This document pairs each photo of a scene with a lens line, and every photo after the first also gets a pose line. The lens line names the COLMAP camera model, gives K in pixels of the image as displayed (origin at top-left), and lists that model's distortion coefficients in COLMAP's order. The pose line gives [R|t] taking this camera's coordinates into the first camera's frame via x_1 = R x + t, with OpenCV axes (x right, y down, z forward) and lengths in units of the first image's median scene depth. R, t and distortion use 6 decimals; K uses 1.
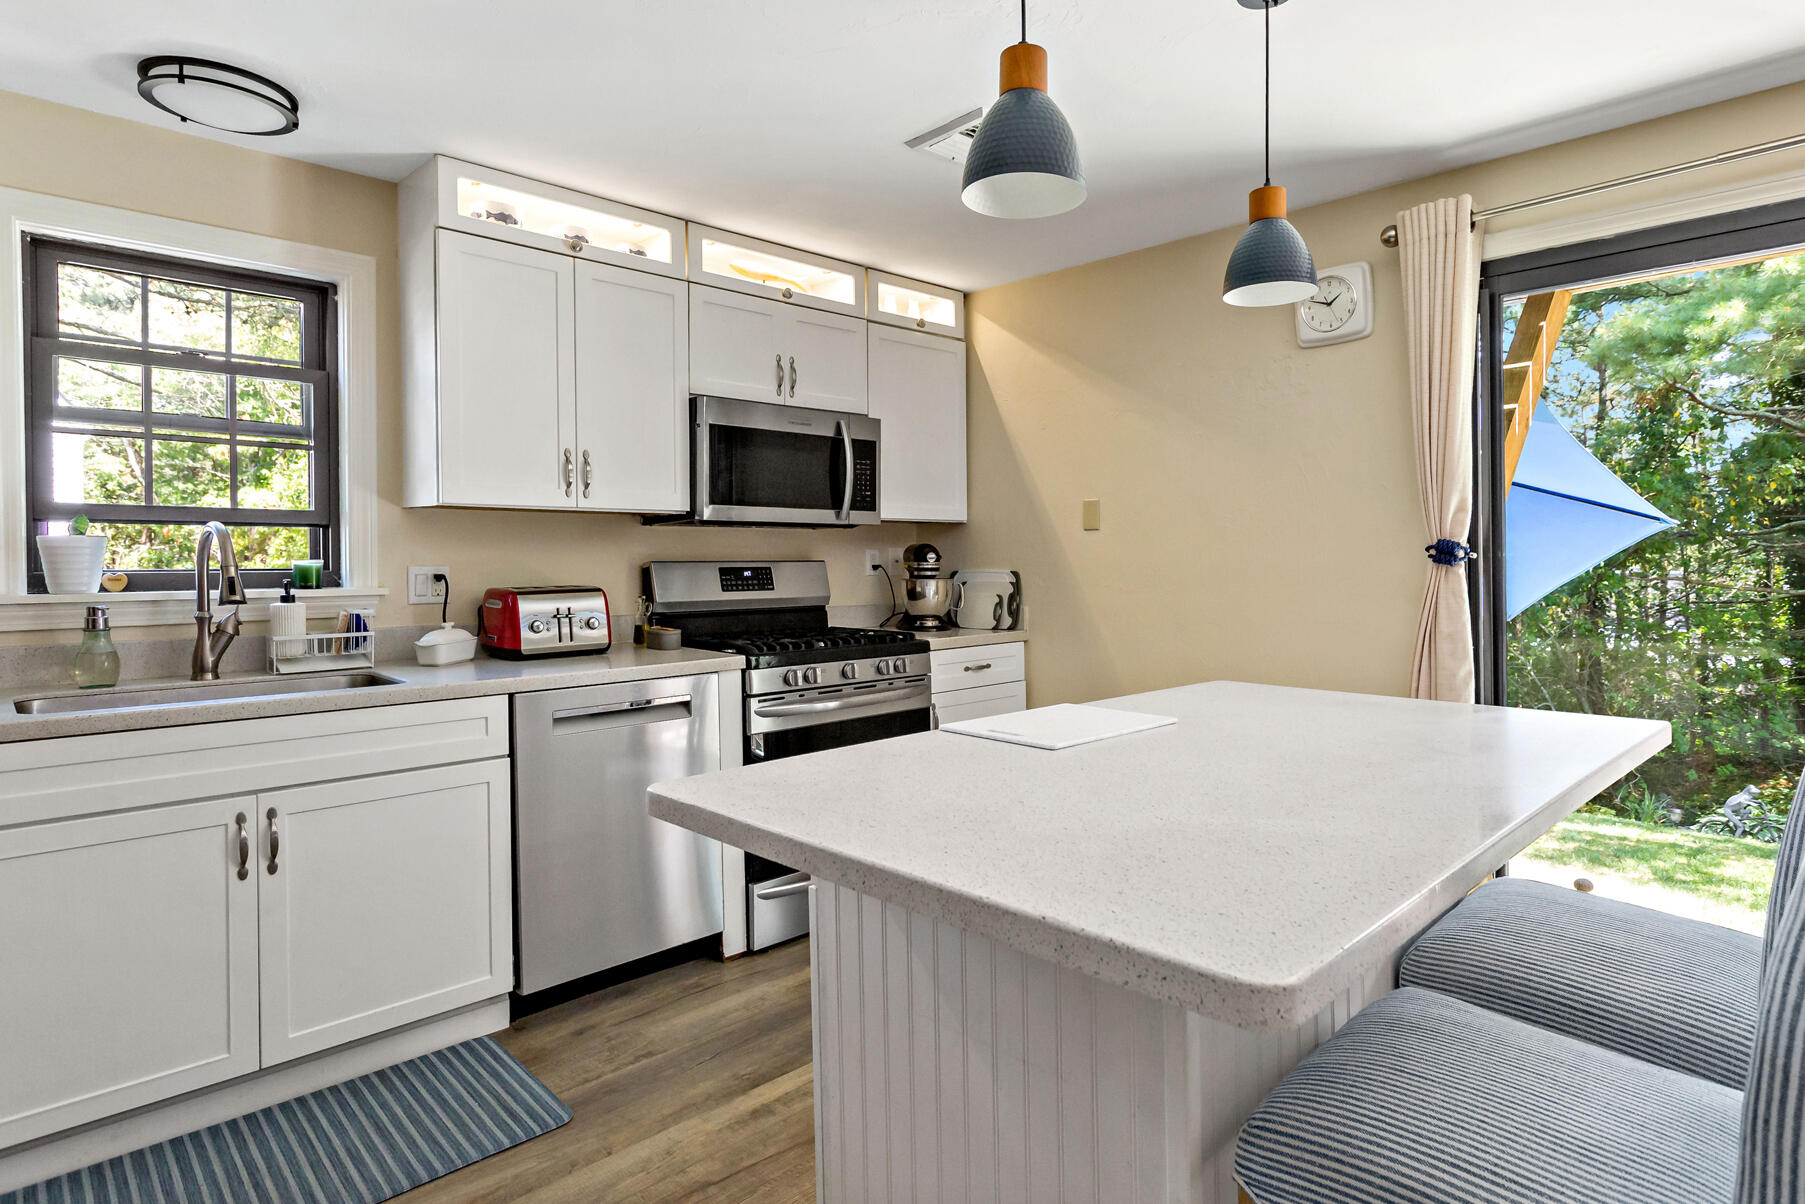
lens RADIAL K [[976.0, 0, 851.1], [0, 976.0, 579.0], [0, 0, 1]] dist [0.002316, 0.001433]
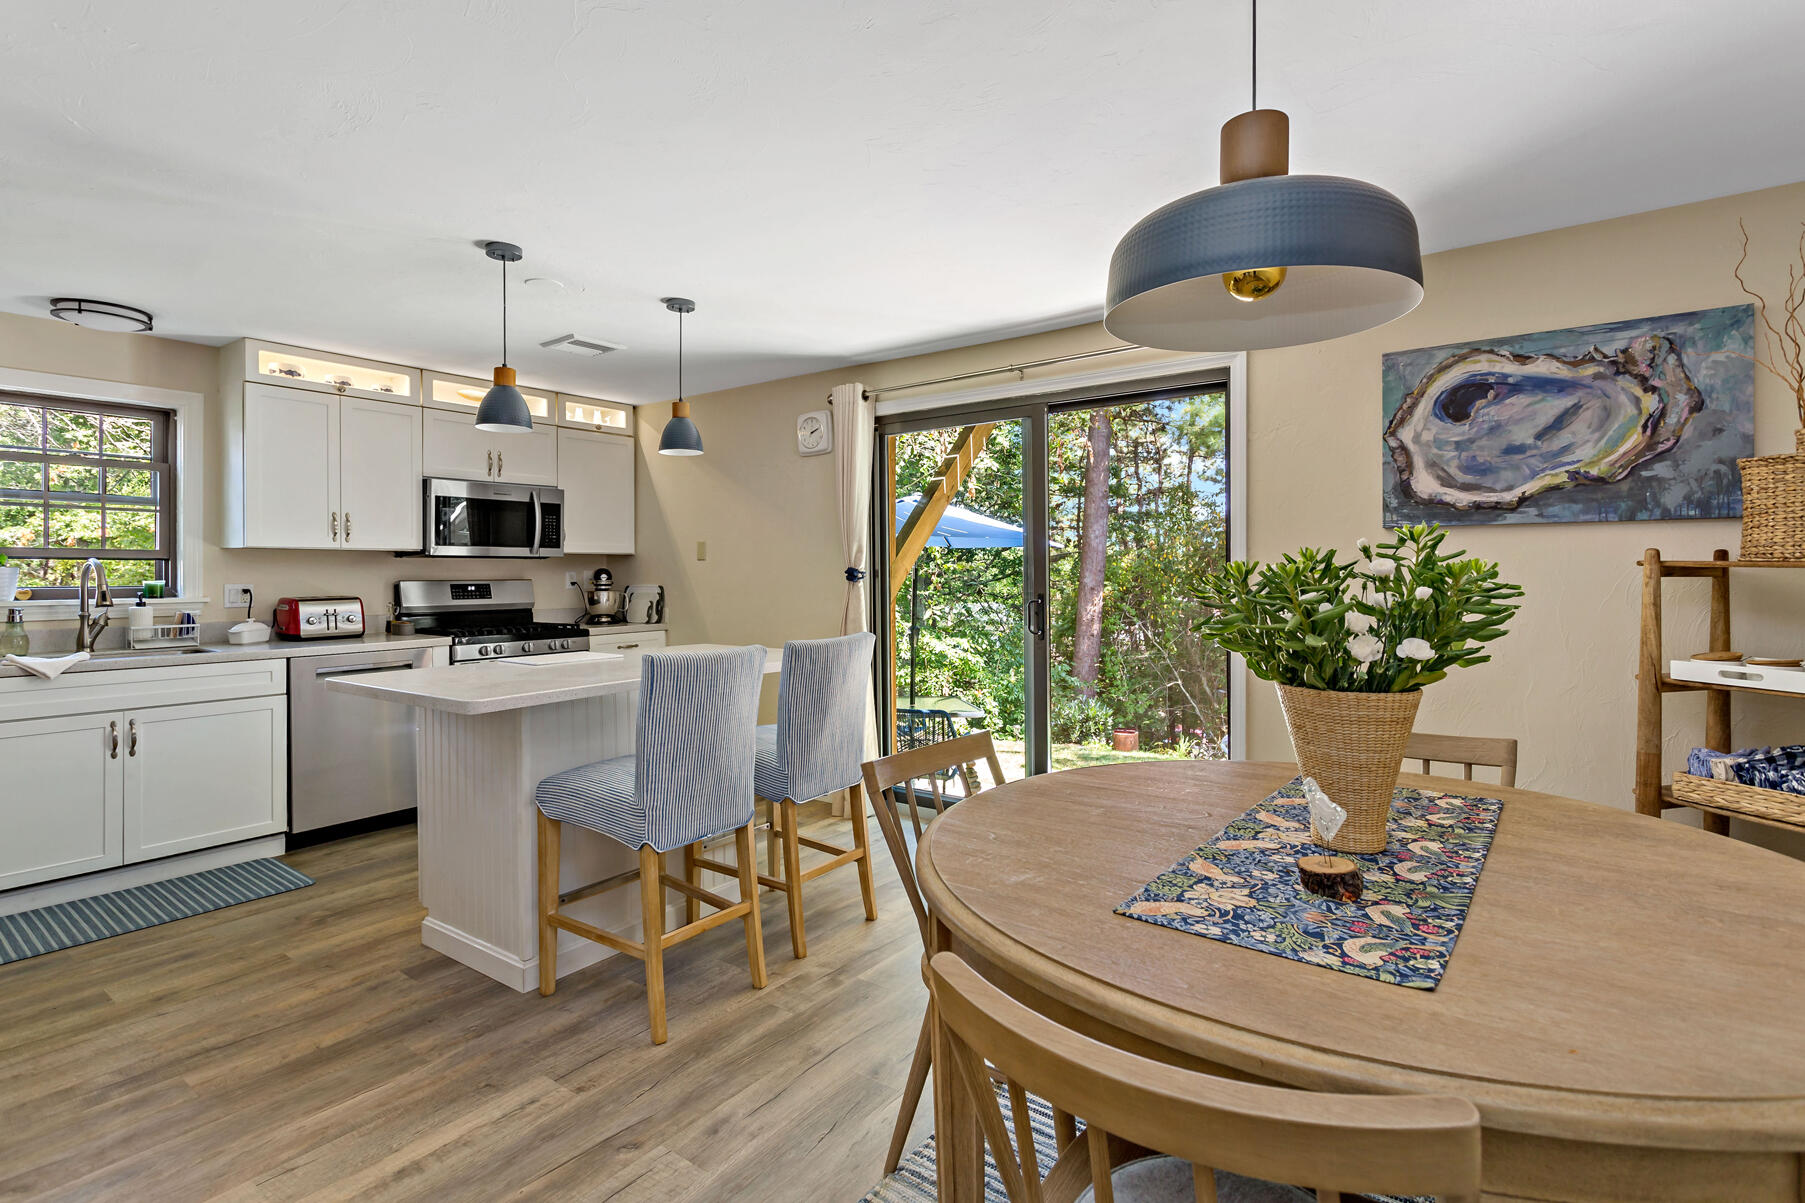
lens RADIAL K [[894.6, 0, 874.0], [0, 894.6, 572.6], [0, 0, 1]] dist [0.005770, 0.001156]
pose [[0.984012, -0.002358, 0.178089, 0.335070], [0.006826, 0.999677, -0.024482, 0.010991], [-0.177973, 0.025306, 0.983710, -0.644075]]
